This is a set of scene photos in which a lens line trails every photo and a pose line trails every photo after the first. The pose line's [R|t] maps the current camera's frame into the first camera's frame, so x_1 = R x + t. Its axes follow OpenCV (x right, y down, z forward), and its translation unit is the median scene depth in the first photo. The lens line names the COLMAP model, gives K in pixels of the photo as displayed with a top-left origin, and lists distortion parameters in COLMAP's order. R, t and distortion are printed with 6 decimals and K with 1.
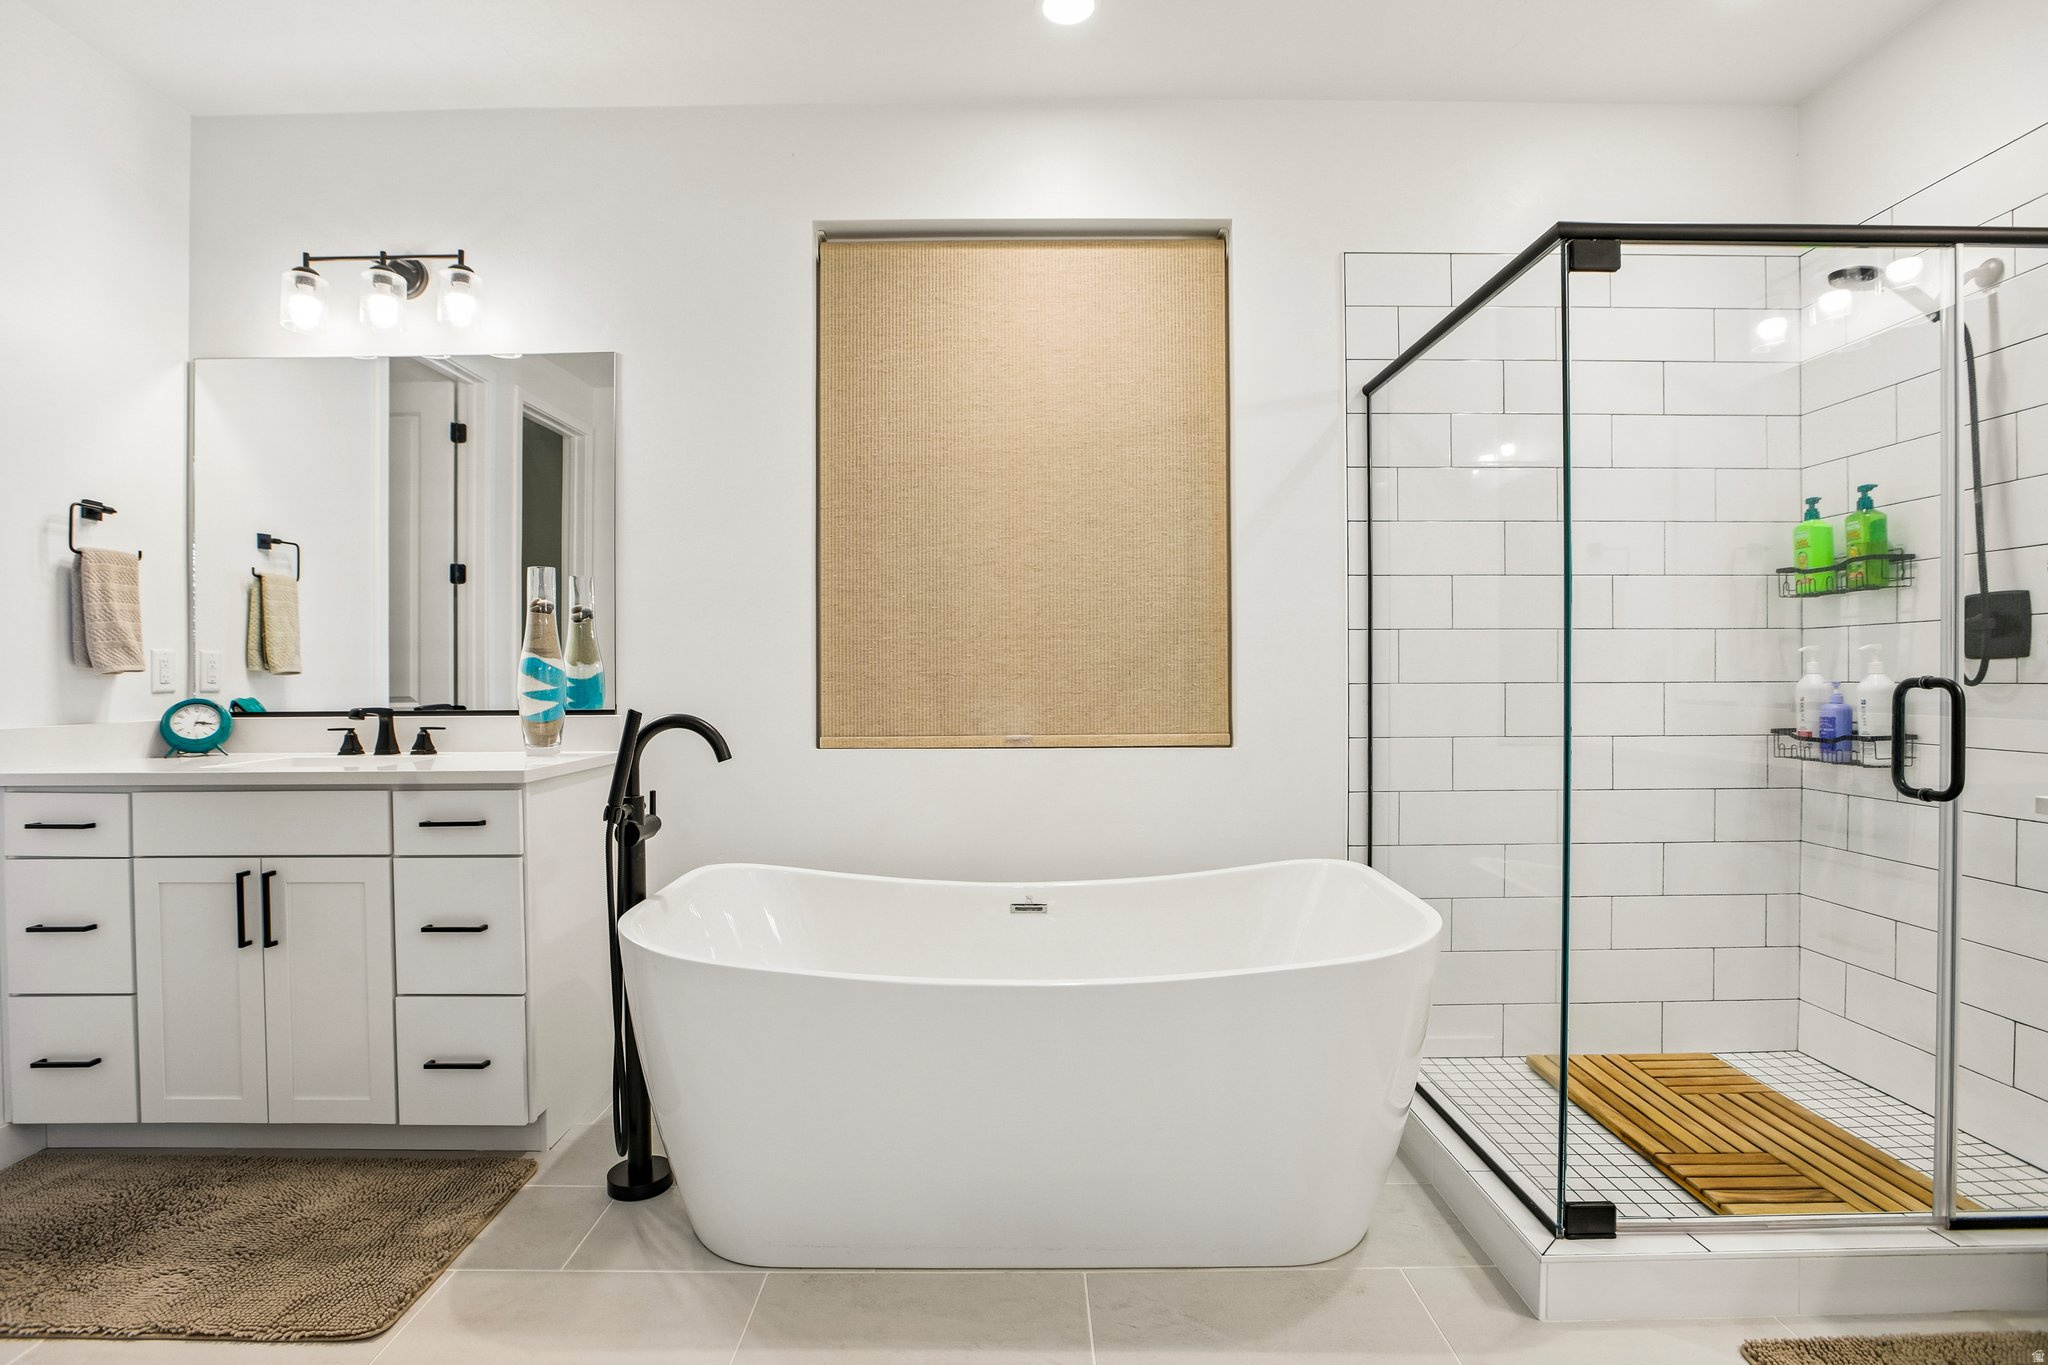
lens RADIAL K [[986.6, 0, 1024.0], [0, 986.6, 682.5], [0, 0, 1]] dist [-0.053908, 0.018299]
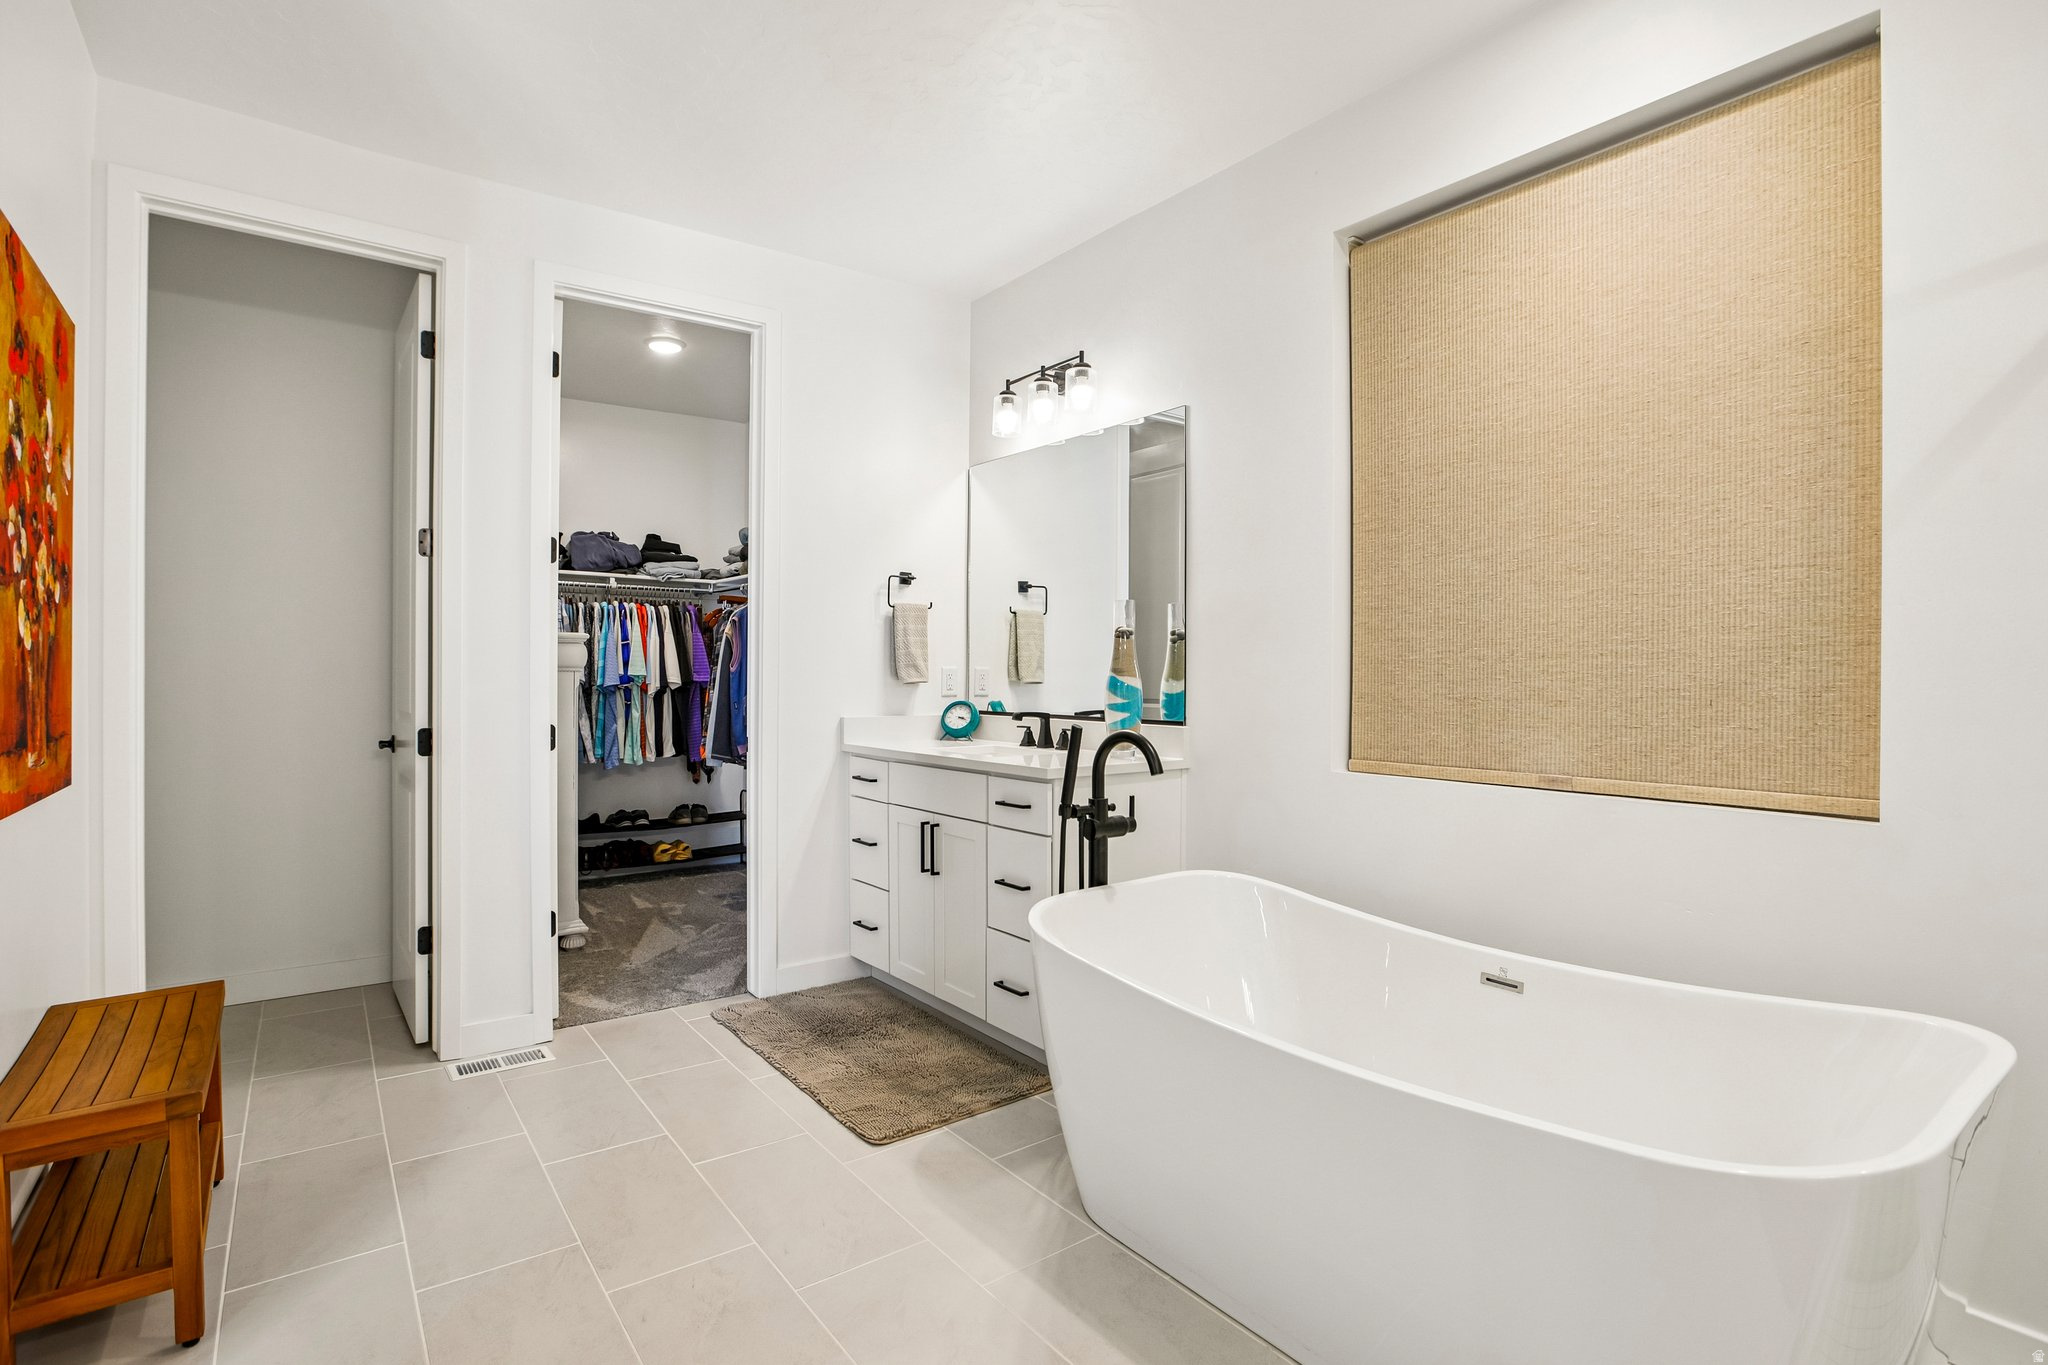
lens RADIAL K [[984.5, 0, 1024.0], [0, 984.5, 682.5], [0, 0, 1]] dist [-0.037449, 0.017519]
pose [[0.605879, 0.015962, -0.795397, 0.393855], [-0.015299, 0.999848, 0.008411, -0.025226], [0.795410, 0.007073, 0.606031, 0.165464]]
